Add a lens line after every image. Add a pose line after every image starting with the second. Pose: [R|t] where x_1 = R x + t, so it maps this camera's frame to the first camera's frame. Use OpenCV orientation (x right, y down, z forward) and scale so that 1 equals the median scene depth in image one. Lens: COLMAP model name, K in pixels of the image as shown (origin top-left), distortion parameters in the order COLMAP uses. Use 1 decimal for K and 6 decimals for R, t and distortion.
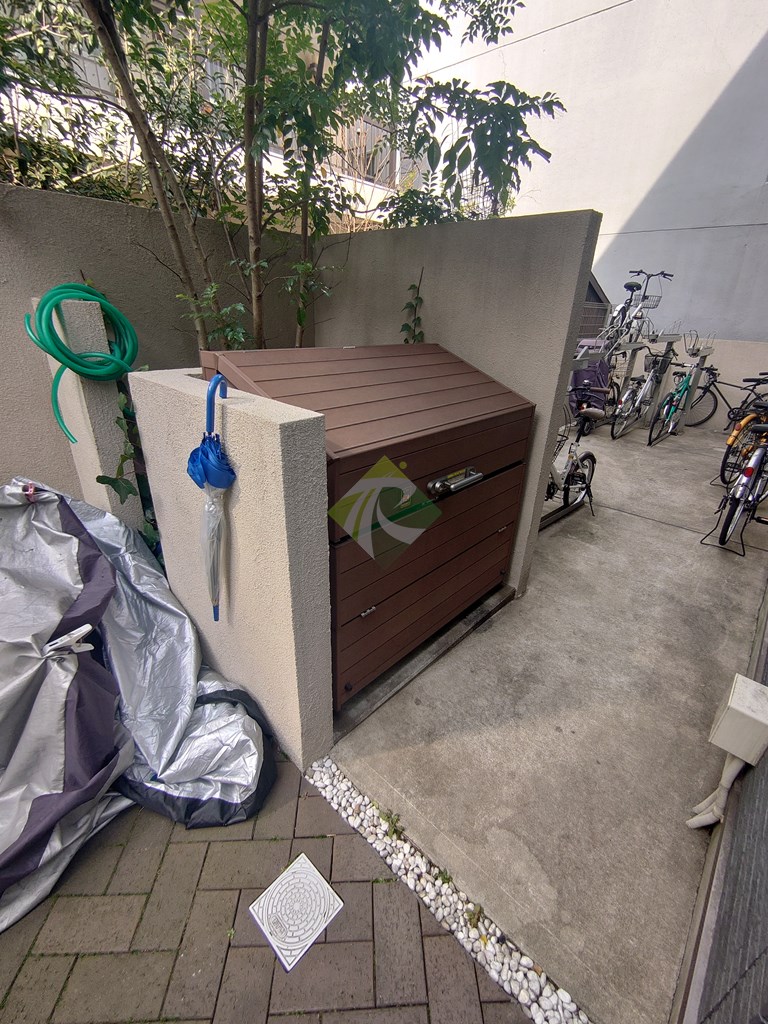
lens RADIAL K [[442.5, 0, 382.5], [0, 442.5, 516.7], [0, 0, 1]] dist [-0.002903, -0.000917]
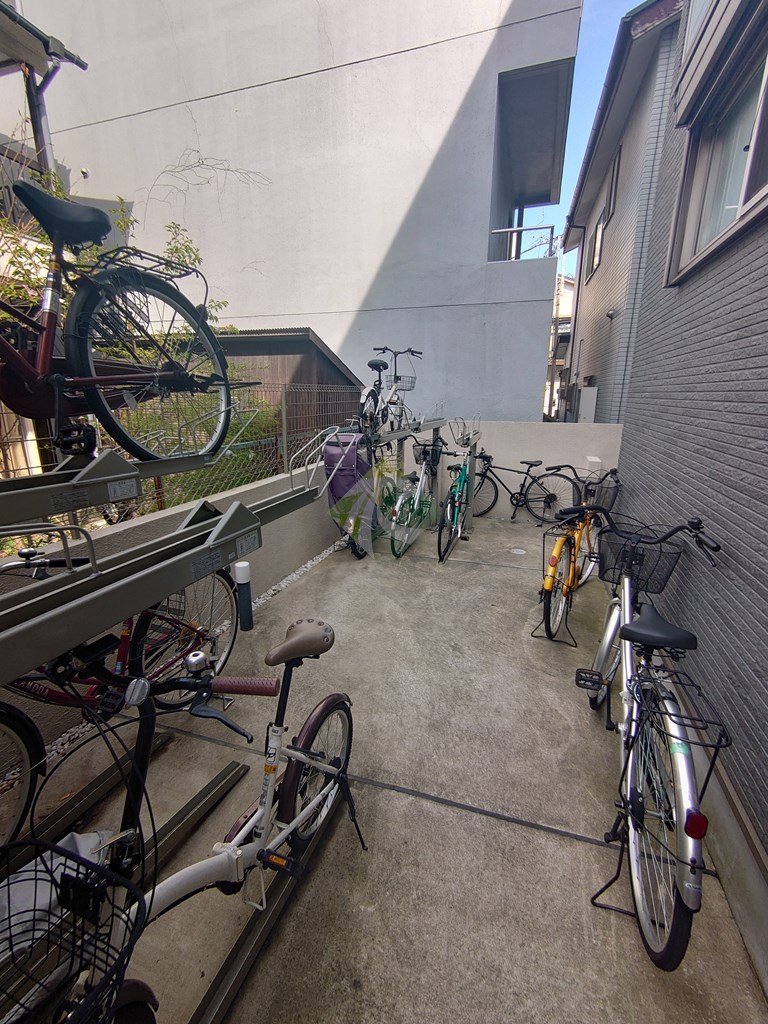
lens RADIAL K [[442.5, 0, 386.6], [0, 442.5, 511.2], [0, 0, 1]] dist [-0.002903, -0.000917]
pose [[0.907045, -0.134794, 0.398872, 0.224160], [0.201936, 0.970569, -0.131215, -0.159543], [-0.369446, 0.199564, 0.907570, 0.324337]]
